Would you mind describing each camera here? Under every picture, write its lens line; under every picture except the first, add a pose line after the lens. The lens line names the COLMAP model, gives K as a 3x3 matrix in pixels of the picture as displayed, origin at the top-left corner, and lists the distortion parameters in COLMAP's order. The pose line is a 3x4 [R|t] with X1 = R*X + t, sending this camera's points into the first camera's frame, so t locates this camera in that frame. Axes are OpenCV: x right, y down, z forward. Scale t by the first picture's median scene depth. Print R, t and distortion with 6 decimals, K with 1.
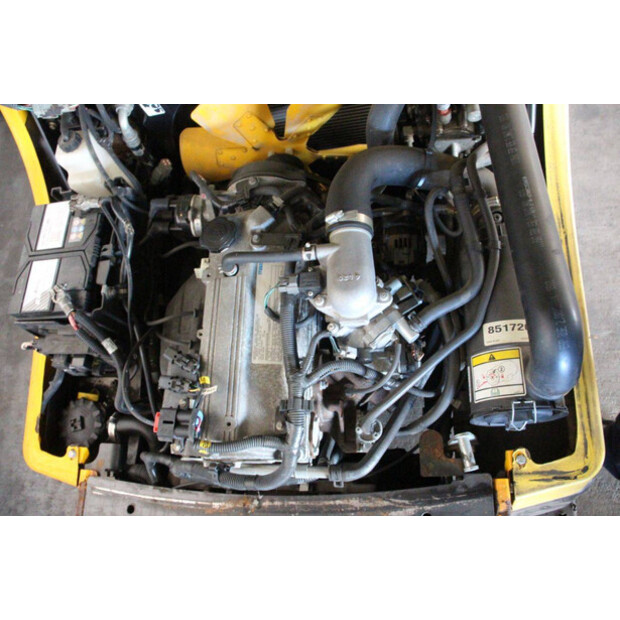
lens RADIAL K [[509.5, 0, 310.0], [0, 509.5, 309.7], [0, 0, 1]] dist [-0.131318, 0.041135]
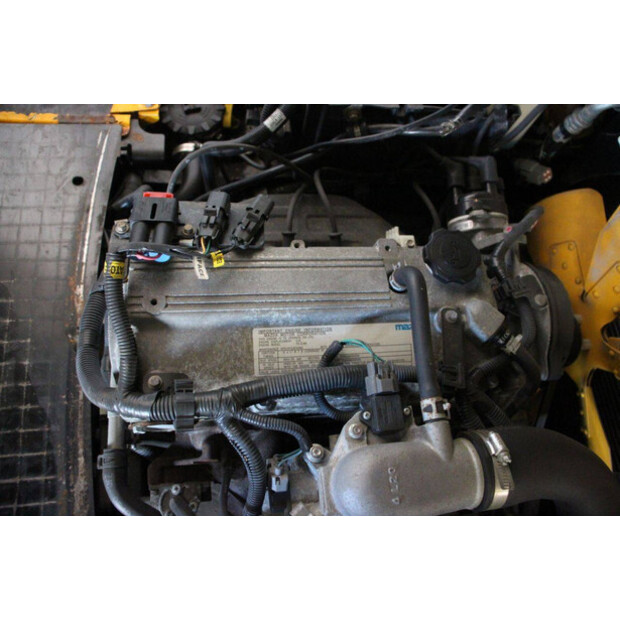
lens RADIAL K [[509.5, 0, 307.9], [0, 509.5, 309.3], [0, 0, 1]] dist [-0.131318, 0.041135]
pose [[0.072635, 0.991972, -0.103521, -0.057926], [-0.983760, 0.088339, 0.156242, -0.058681], [0.164133, 0.090491, 0.982279, 0.325609]]
